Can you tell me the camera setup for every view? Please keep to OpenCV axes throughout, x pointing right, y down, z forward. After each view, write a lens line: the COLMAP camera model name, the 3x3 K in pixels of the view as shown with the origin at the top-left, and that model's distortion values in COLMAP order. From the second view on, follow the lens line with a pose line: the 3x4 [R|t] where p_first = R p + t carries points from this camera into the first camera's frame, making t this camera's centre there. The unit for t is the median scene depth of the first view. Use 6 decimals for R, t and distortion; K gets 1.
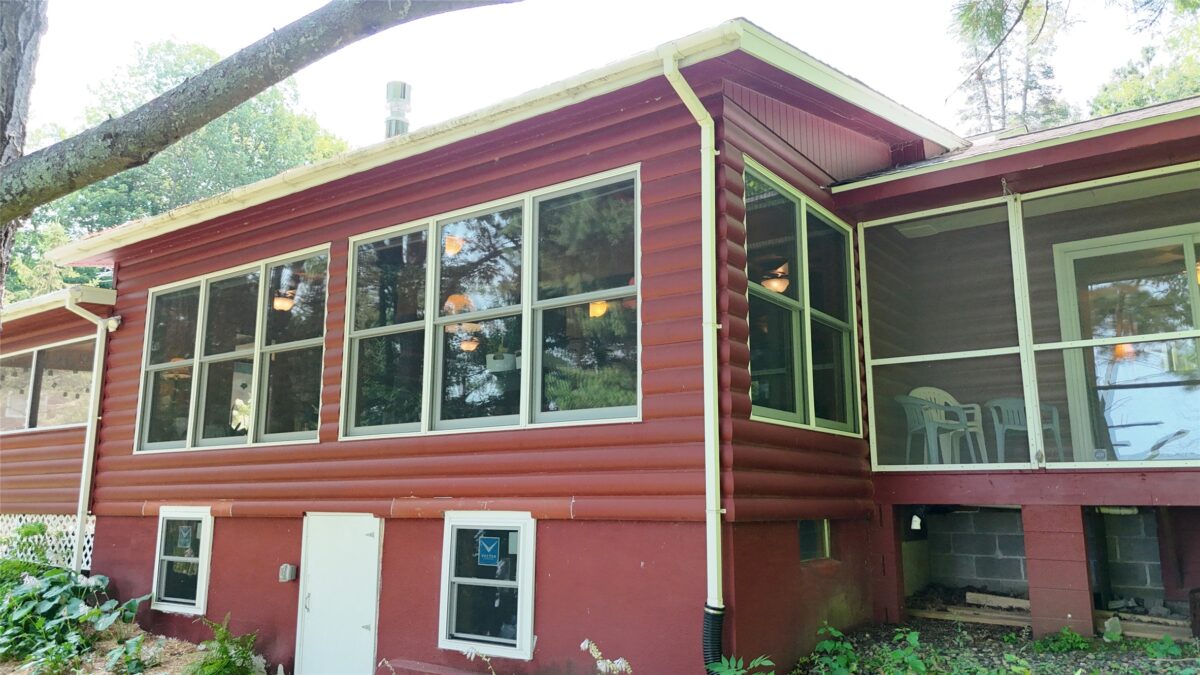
lens RADIAL K [[881.3, 0, 604.4], [0, 881.3, 335.9], [0, 0, 1]] dist [0.062490, -0.059489]
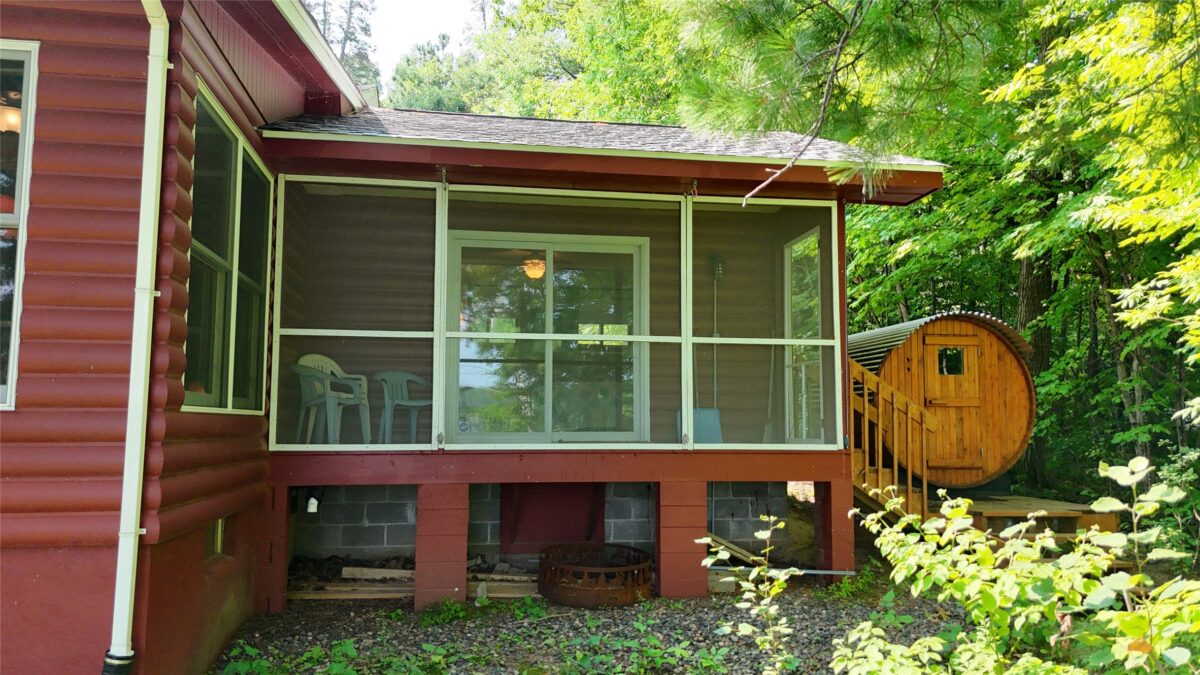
lens RADIAL K [[881.3, 0, 604.4], [0, 881.3, 335.9], [0, 0, 1]] dist [0.062490, -0.059489]
pose [[0.705038, 0.072661, 0.705437, -0.115834], [-0.132700, 0.990684, 0.030582, -0.040793], [-0.696644, -0.115173, 0.708112, 0.135817]]
